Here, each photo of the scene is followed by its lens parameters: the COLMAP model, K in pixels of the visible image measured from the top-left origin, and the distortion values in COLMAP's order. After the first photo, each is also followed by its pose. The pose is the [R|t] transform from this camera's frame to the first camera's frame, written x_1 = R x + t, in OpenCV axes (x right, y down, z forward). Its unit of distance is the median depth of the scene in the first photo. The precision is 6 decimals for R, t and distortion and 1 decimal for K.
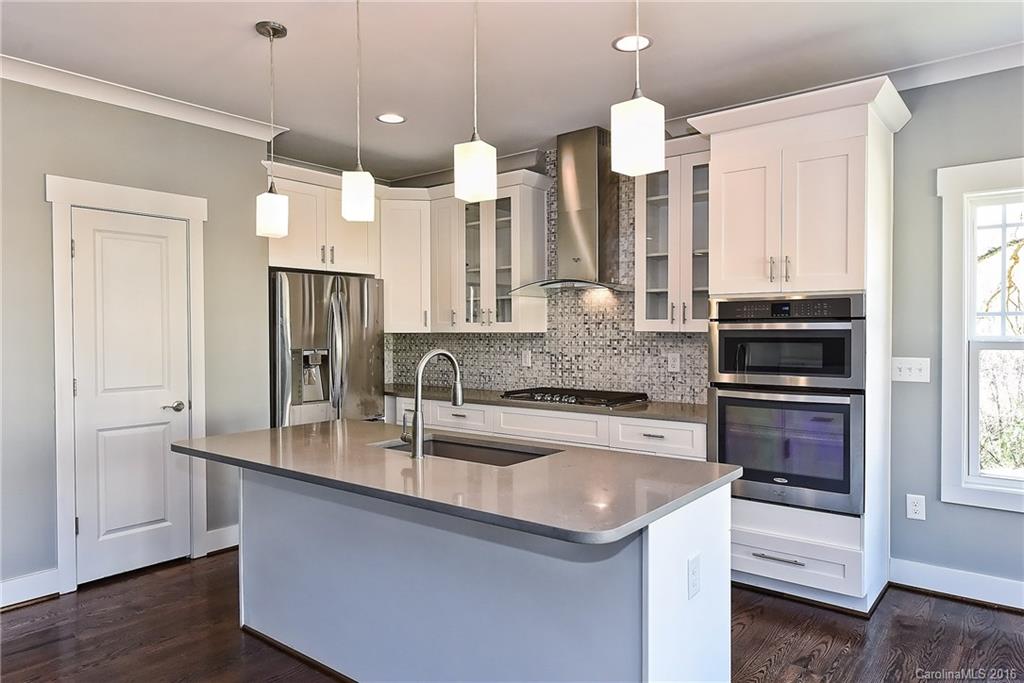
lens RADIAL K [[655.5, 0, 512.0], [0, 655.5, 341.5], [0, 0, 1]] dist [0.000900, 0.000060]
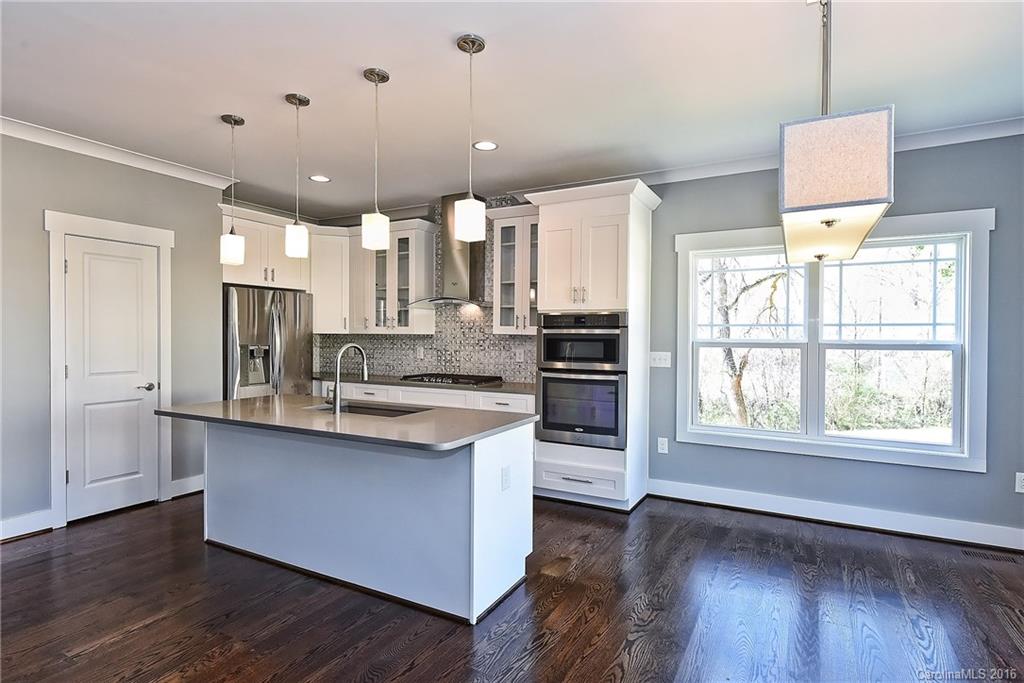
lens RADIAL K [[523.9, 0, 512.0], [0, 523.9, 341.5], [0, 0, 1]] dist [0.001830, 0.000249]
pose [[0.985045, 0.007823, 0.172120, 0.027136], [-0.007210, 0.999965, -0.004182, 0.005820], [-0.172147, 0.002878, 0.985067, -0.157566]]
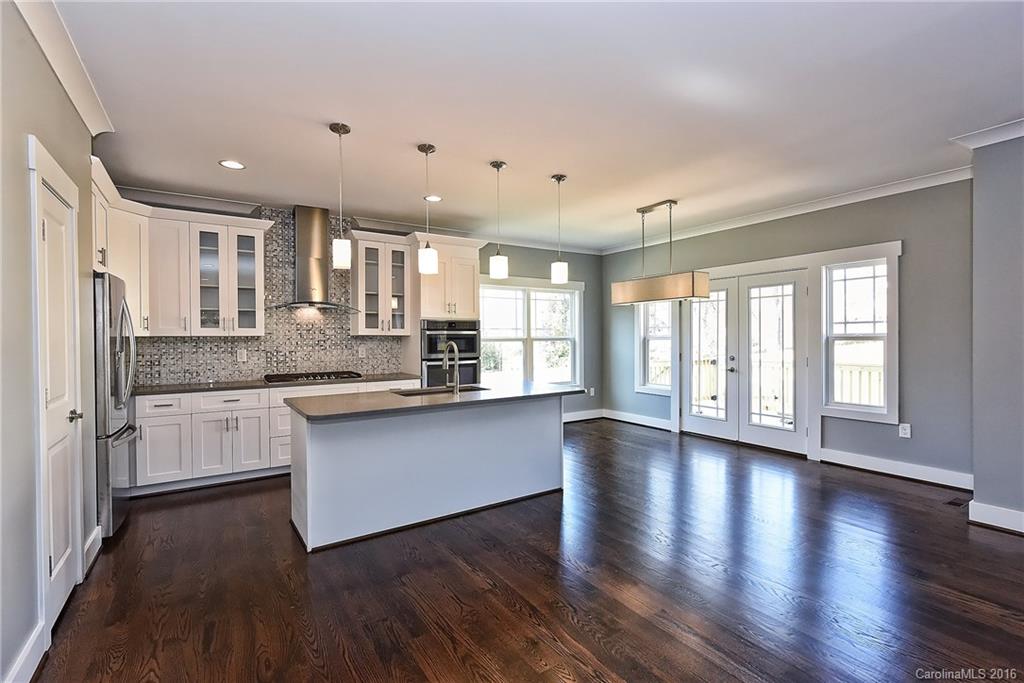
lens RADIAL K [[469.8, 0, 512.0], [0, 469.8, 341.5], [0, 0, 1]] dist [0.002103, 0.000119]
pose [[0.306829, -0.008509, 0.951727, -0.862938], [0.019353, 0.999809, 0.002699, 0.006385], [-0.951568, 0.017590, 0.306935, 0.215491]]
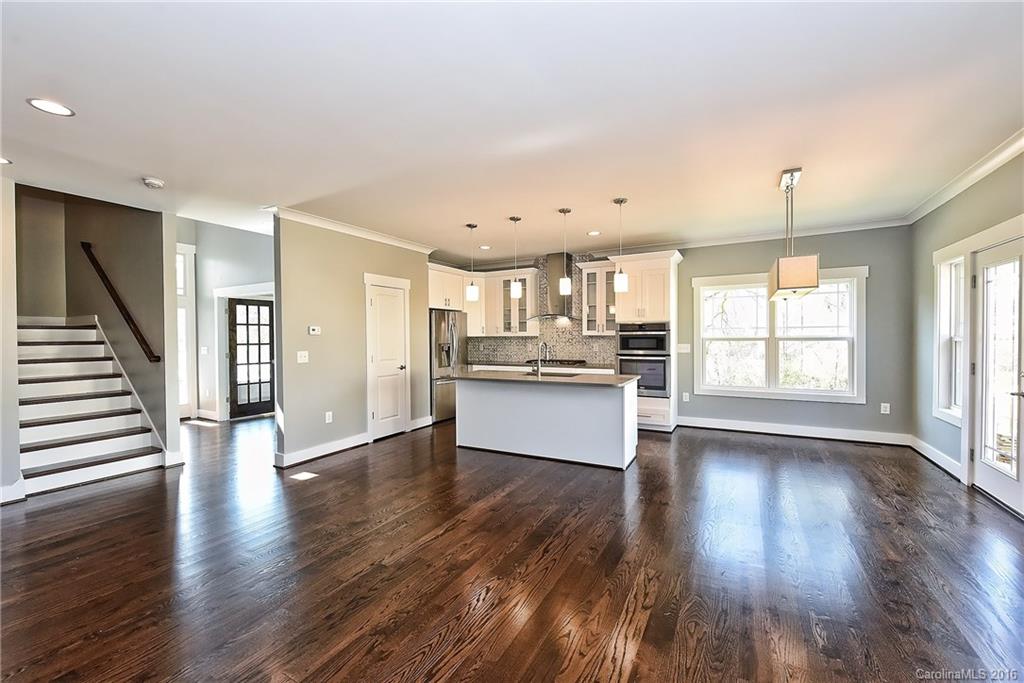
lens RADIAL K [[411.4, 0, 512.0], [0, 411.4, 341.5], [0, 0, 1]] dist [0.000231, 0.000028]
pose [[0.985140, -0.006908, 0.171613, -0.342113], [0.007401, 0.999970, -0.002236, 0.009739], [-0.171593, 0.003473, 0.985162, -0.498642]]
